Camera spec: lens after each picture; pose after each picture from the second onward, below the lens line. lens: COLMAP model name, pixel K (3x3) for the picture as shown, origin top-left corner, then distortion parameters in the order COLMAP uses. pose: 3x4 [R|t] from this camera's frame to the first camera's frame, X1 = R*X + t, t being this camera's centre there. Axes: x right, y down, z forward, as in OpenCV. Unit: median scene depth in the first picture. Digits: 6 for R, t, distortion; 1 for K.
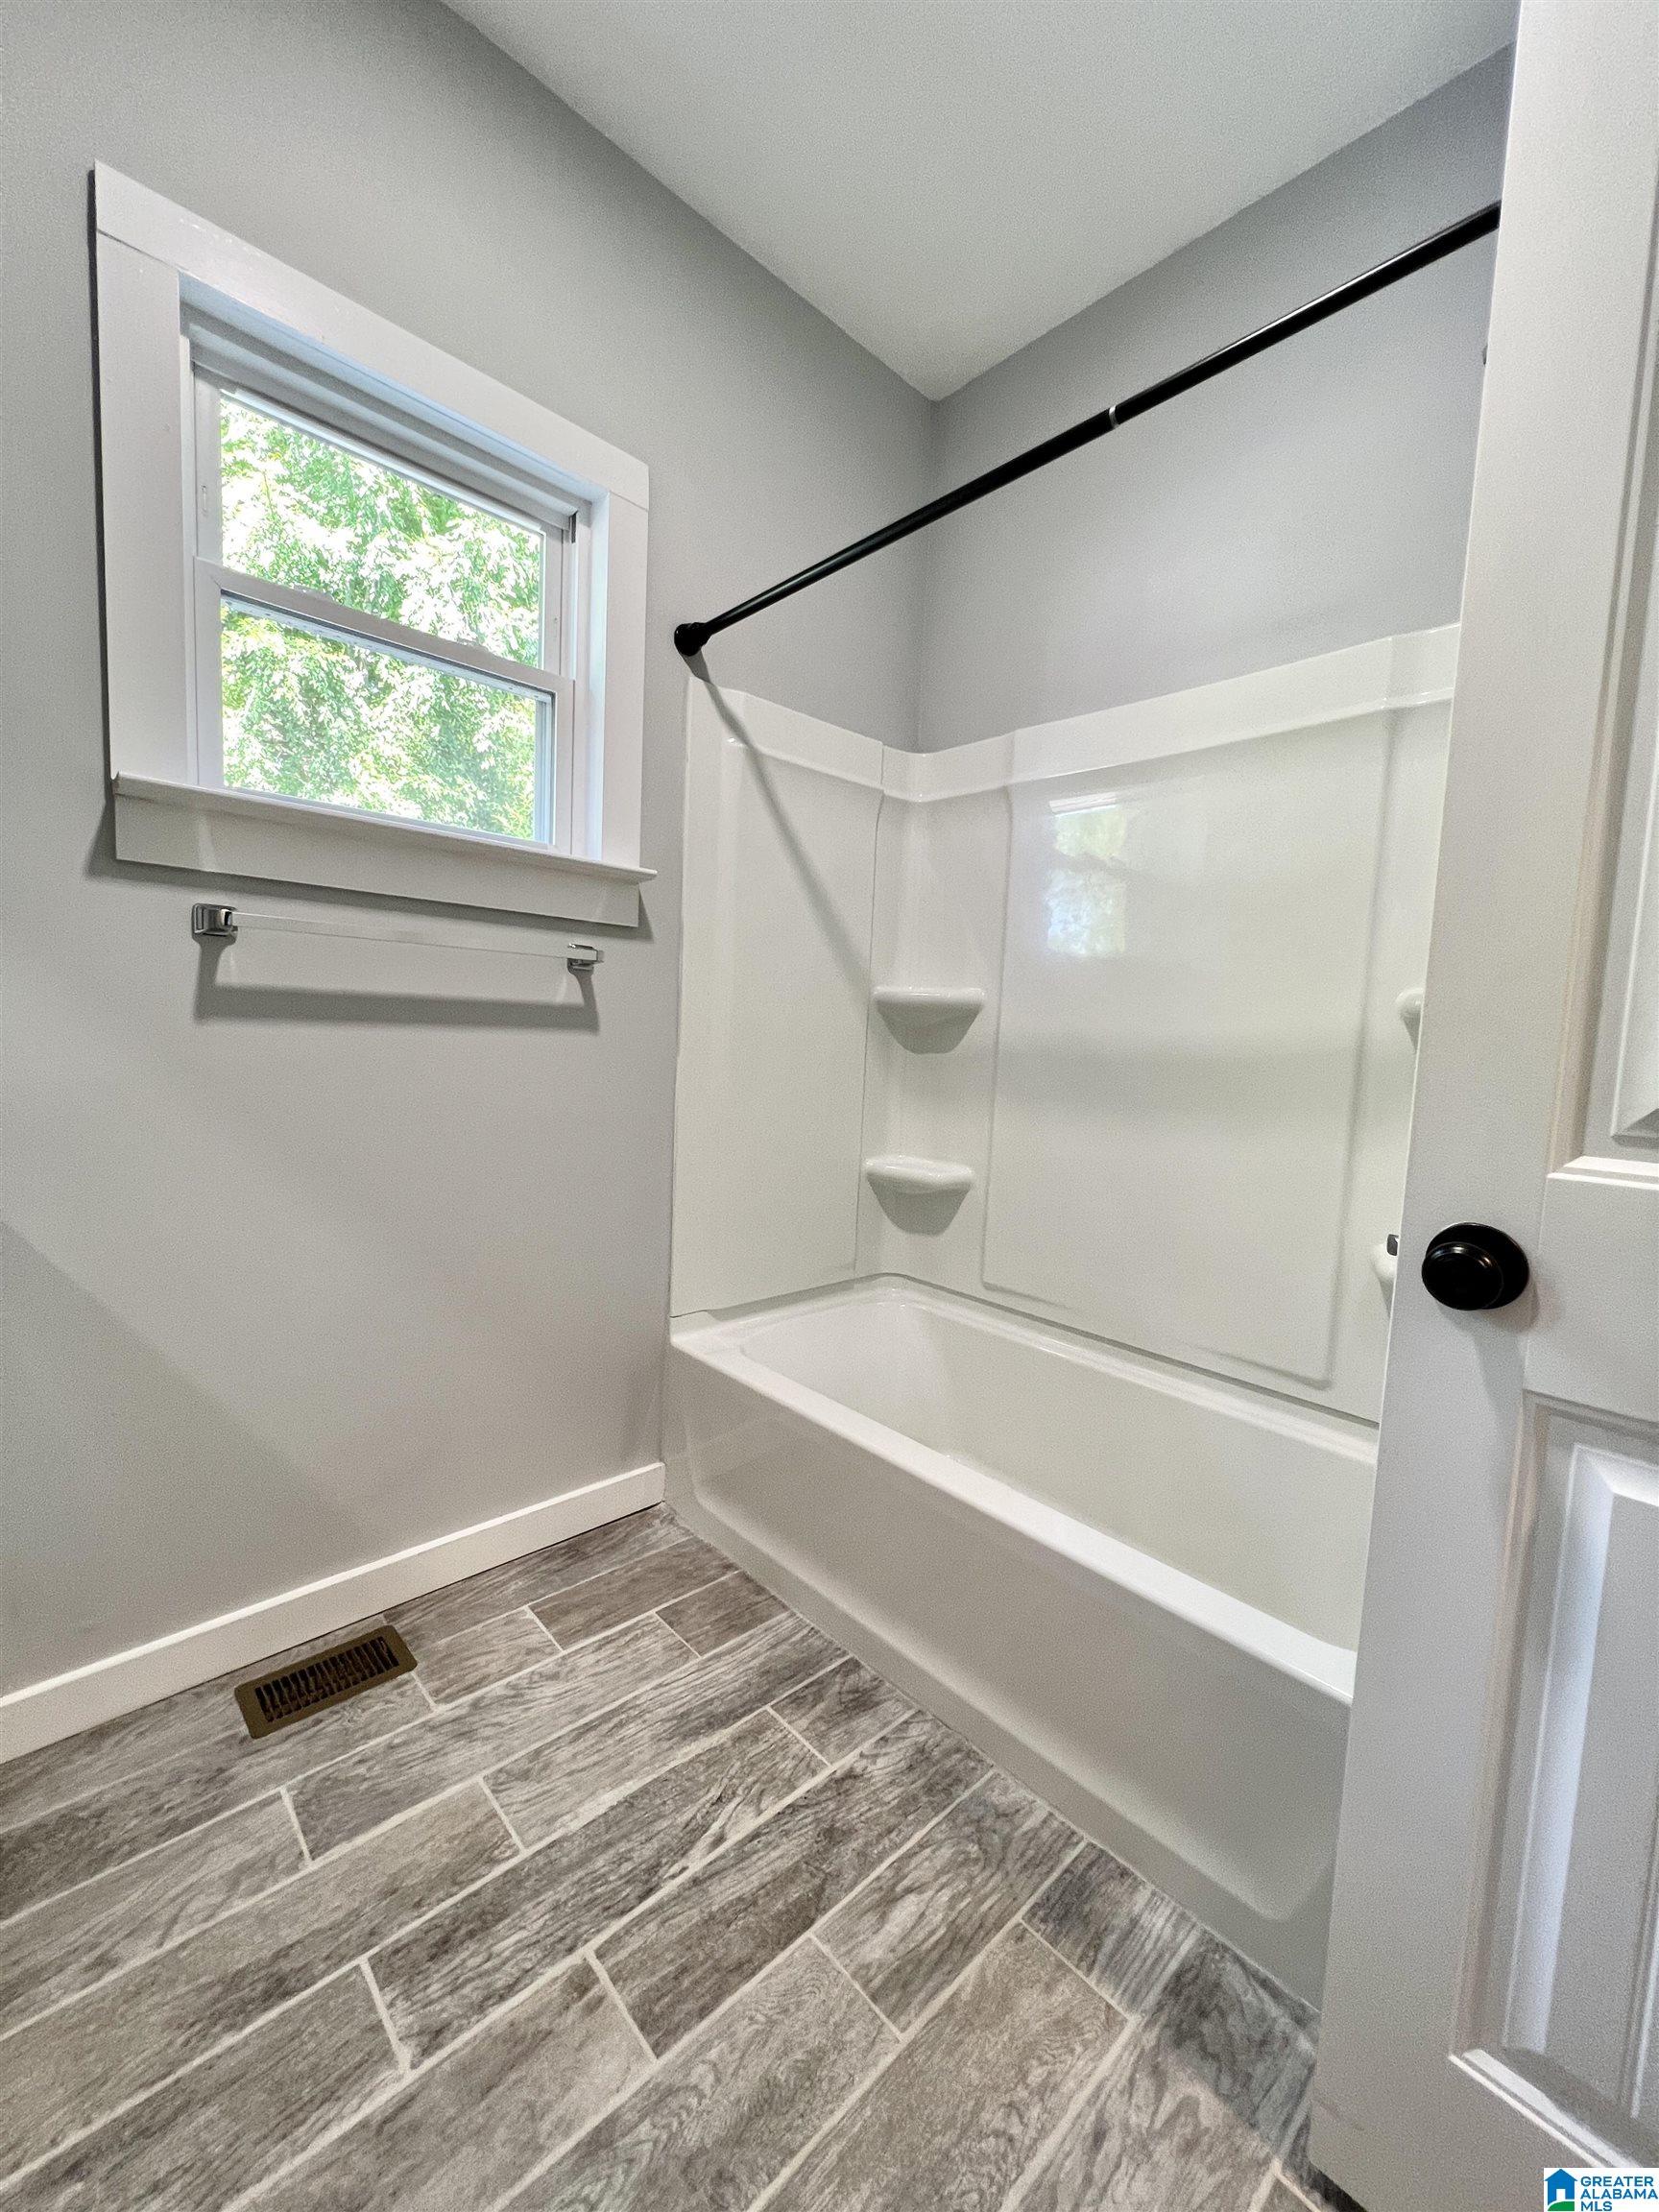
lens RADIAL K [[884.5, 0, 833.9], [0, 884.5, 1106.6], [0, 0, 1]] dist [-0.003006, 0.000526]
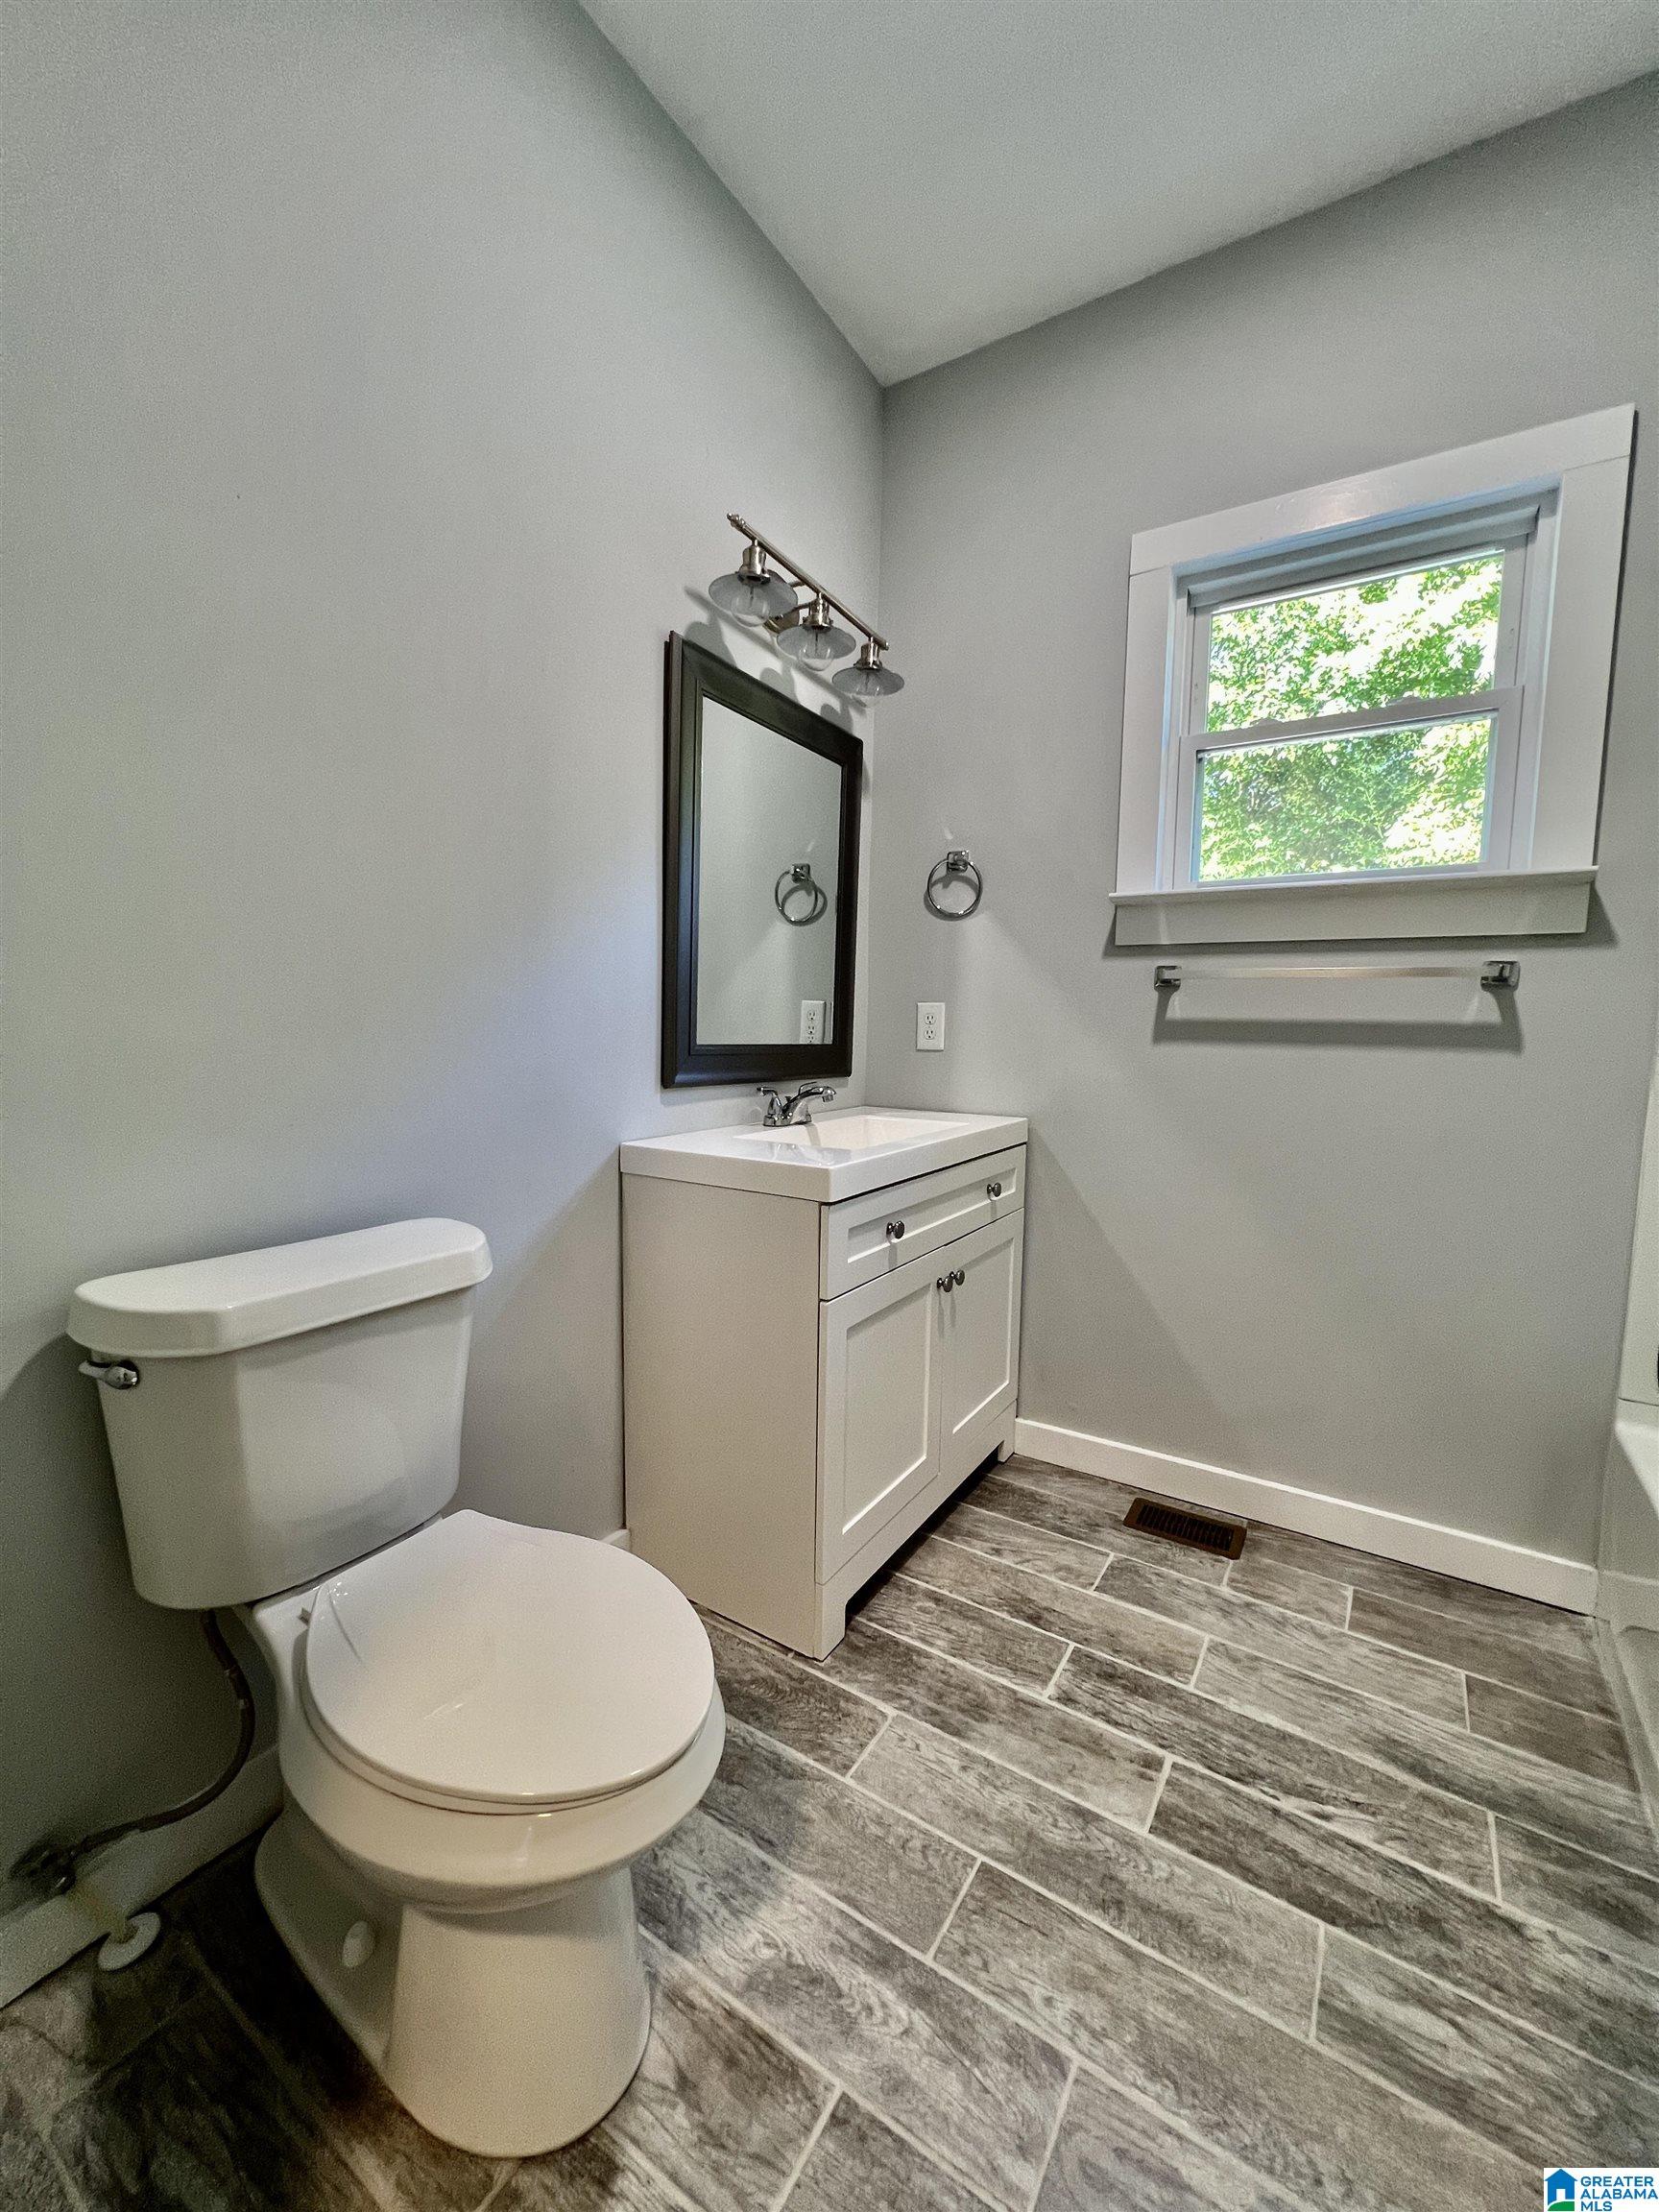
lens RADIAL K [[884.5, 0, 829.9], [0, 884.5, 1101.7], [0, 0, 1]] dist [-0.003006, 0.000526]
pose [[0.238773, 0.045756, -0.969997, 0.660080], [-0.090375, 0.995601, 0.024717, 0.016077], [0.966861, 0.081762, 0.241858, 0.108522]]
